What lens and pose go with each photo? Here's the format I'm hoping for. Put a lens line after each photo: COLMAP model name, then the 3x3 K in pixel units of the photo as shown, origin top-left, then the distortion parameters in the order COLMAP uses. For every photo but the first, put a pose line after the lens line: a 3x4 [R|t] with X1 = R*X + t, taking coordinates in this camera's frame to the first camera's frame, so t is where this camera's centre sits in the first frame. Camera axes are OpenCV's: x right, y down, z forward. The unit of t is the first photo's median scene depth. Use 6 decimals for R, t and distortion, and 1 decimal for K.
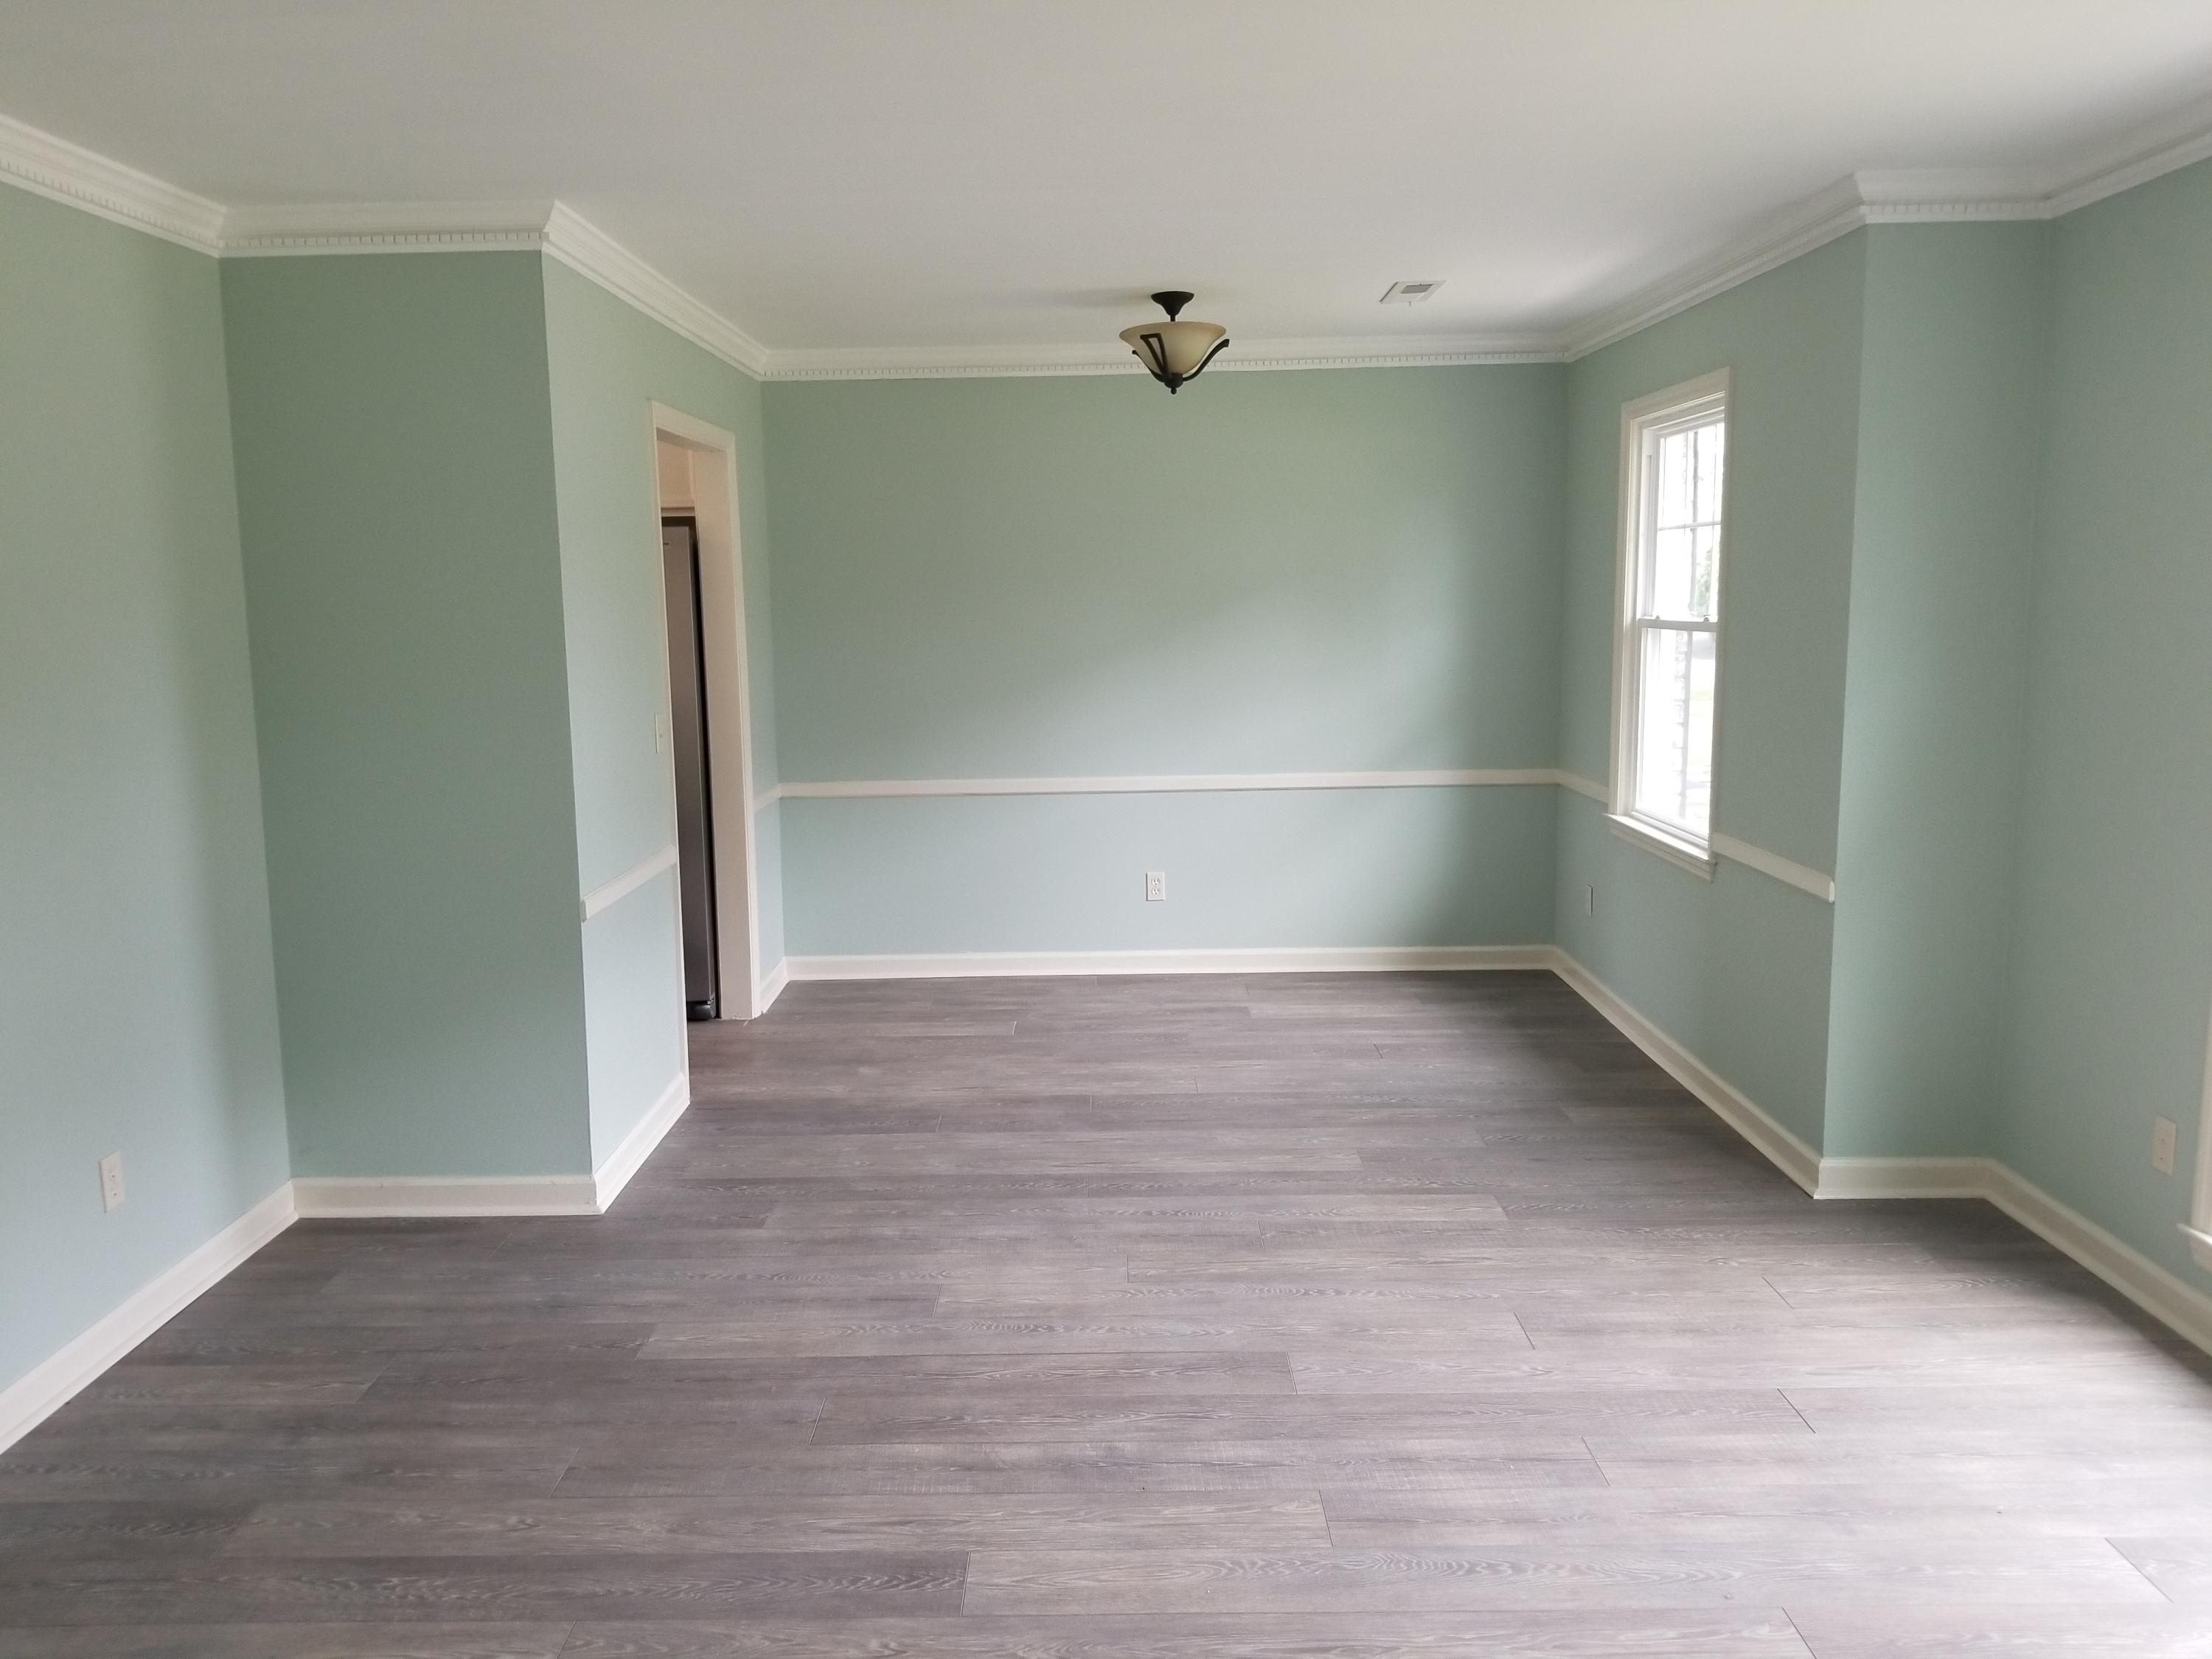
lens RADIAL K [[1746.8, 0, 1104.2], [0, 1746.8, 830.9], [0, 0, 1]] dist [-0.000316, -0.012349]
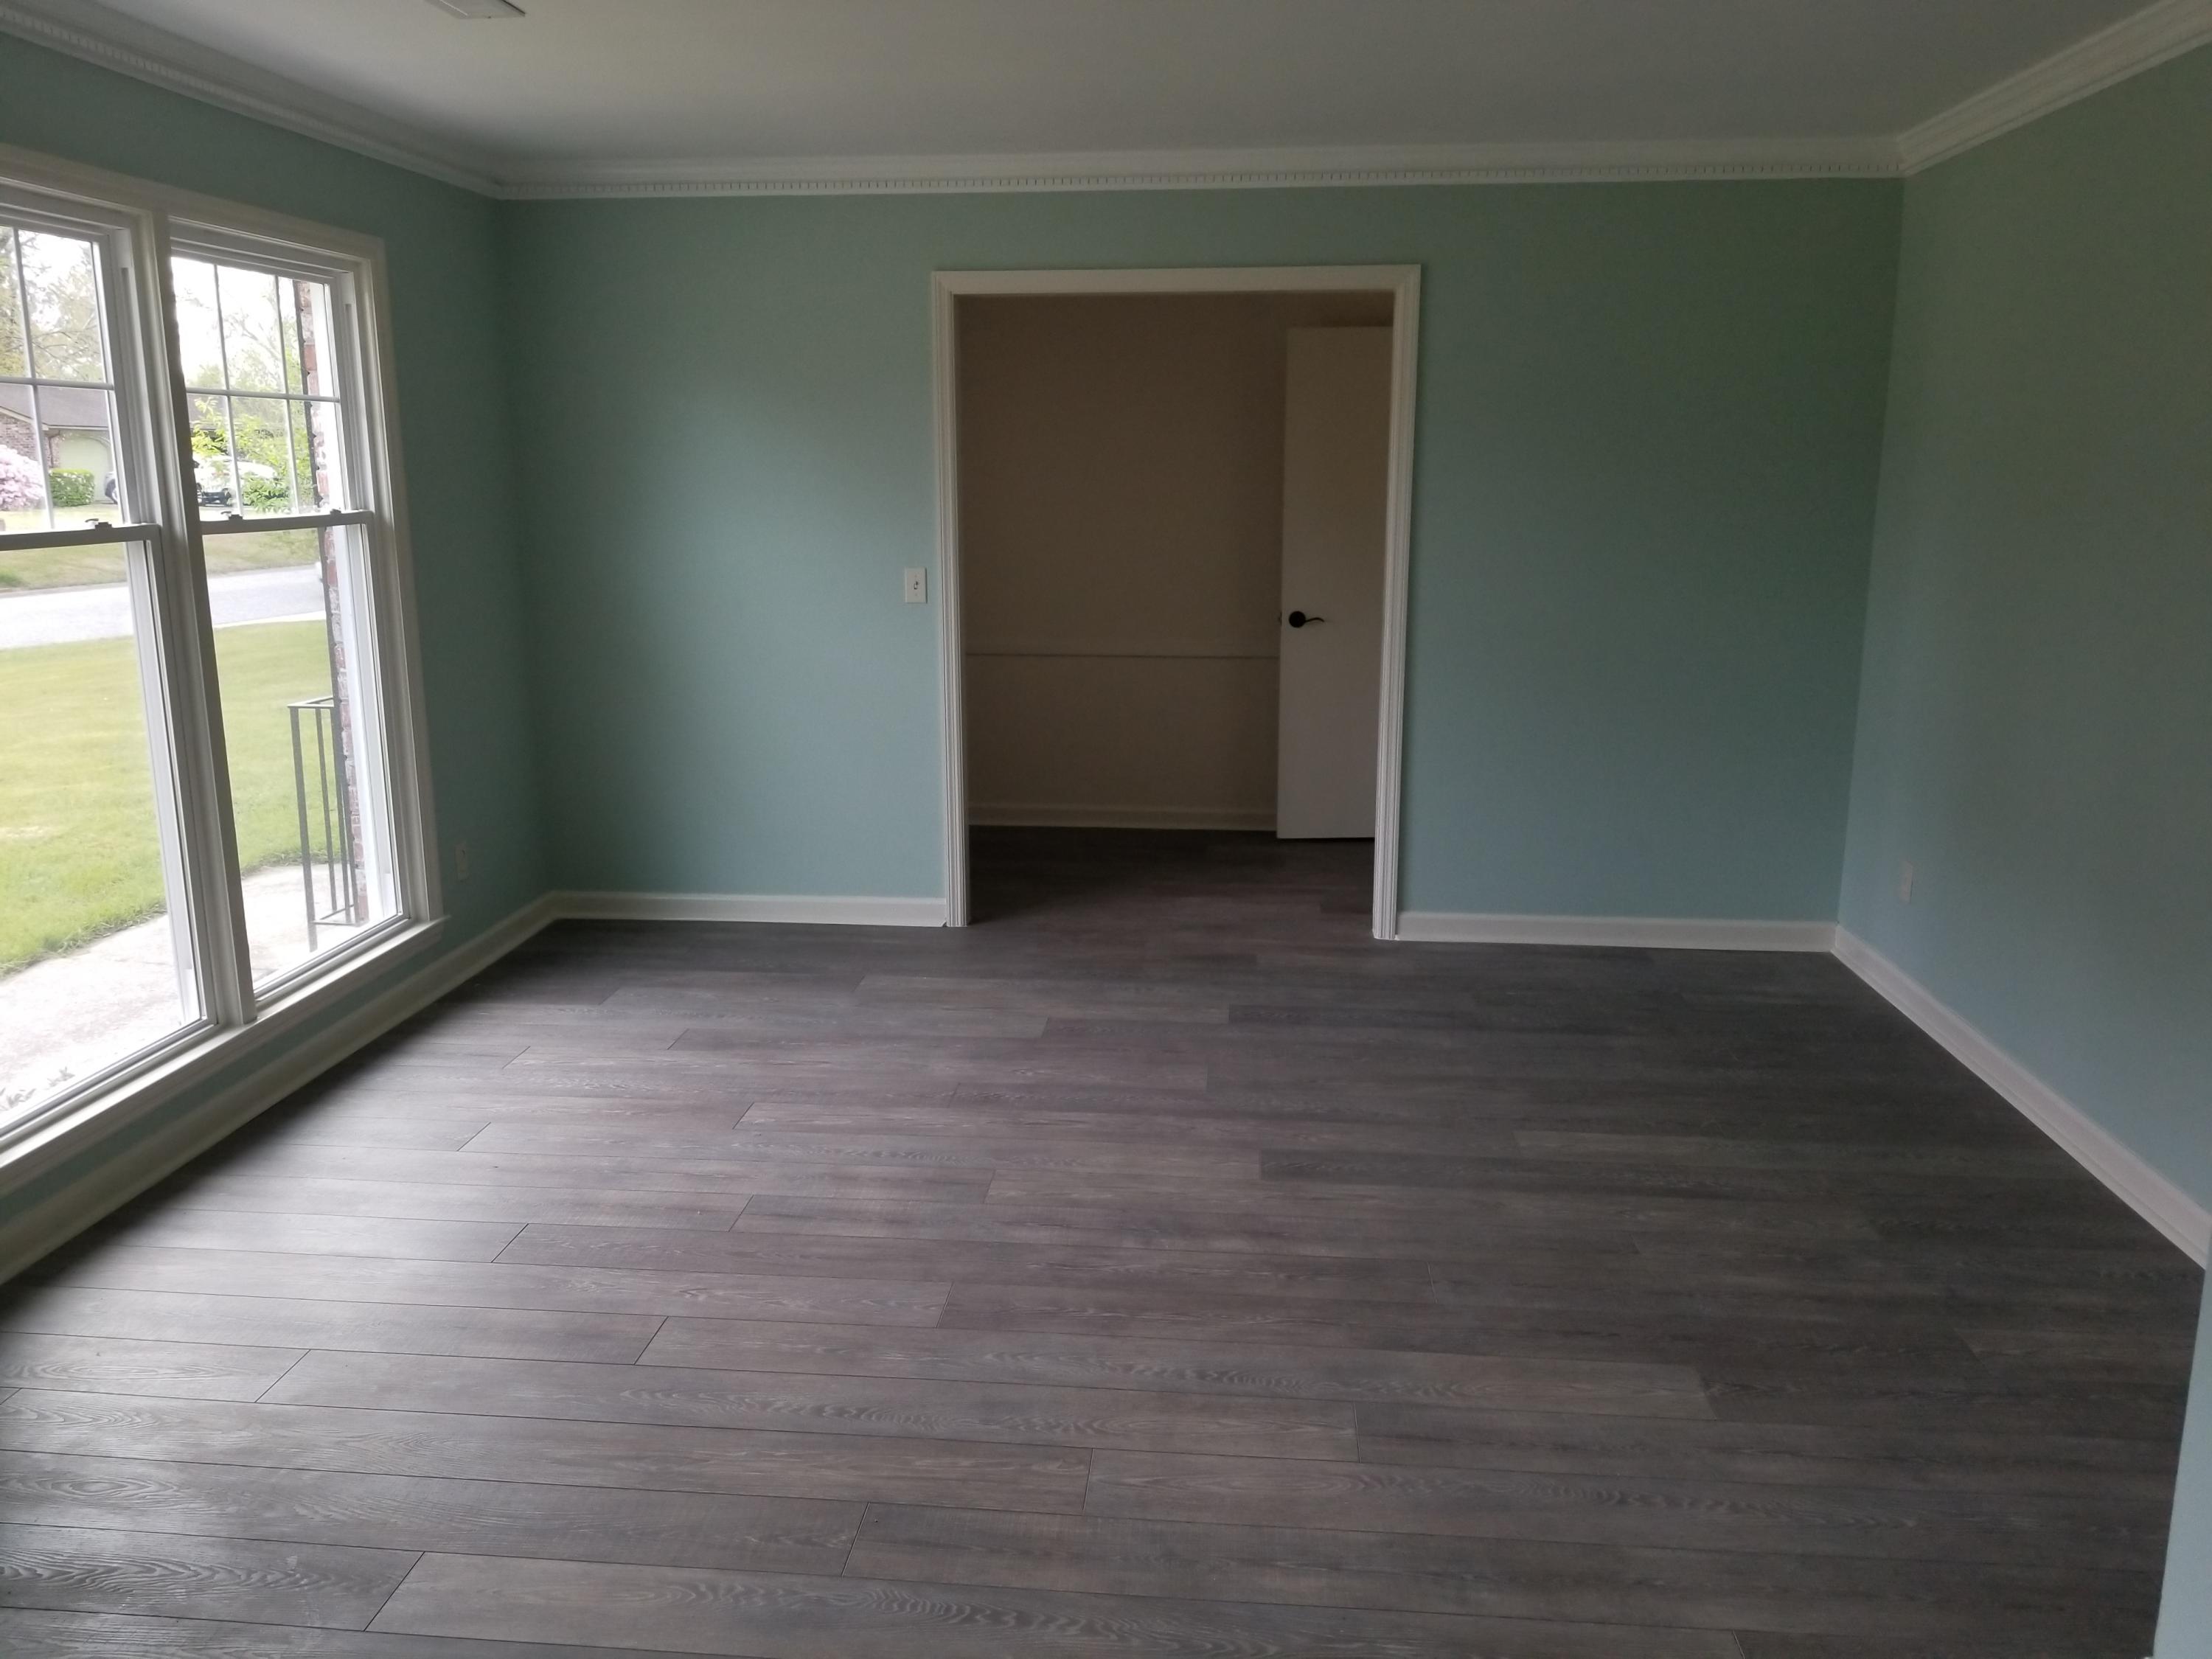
lens RADIAL K [[1746.8, 0, 1101.7], [0, 1746.8, 831.4], [0, 0, 1]] dist [-0.000316, -0.012349]
pose [[-0.996240, 0.006643, 0.086386, -0.062087], [0.035125, 0.942411, 0.332607, -0.249453], [-0.079202, 0.334391, -0.939101, 1.856116]]
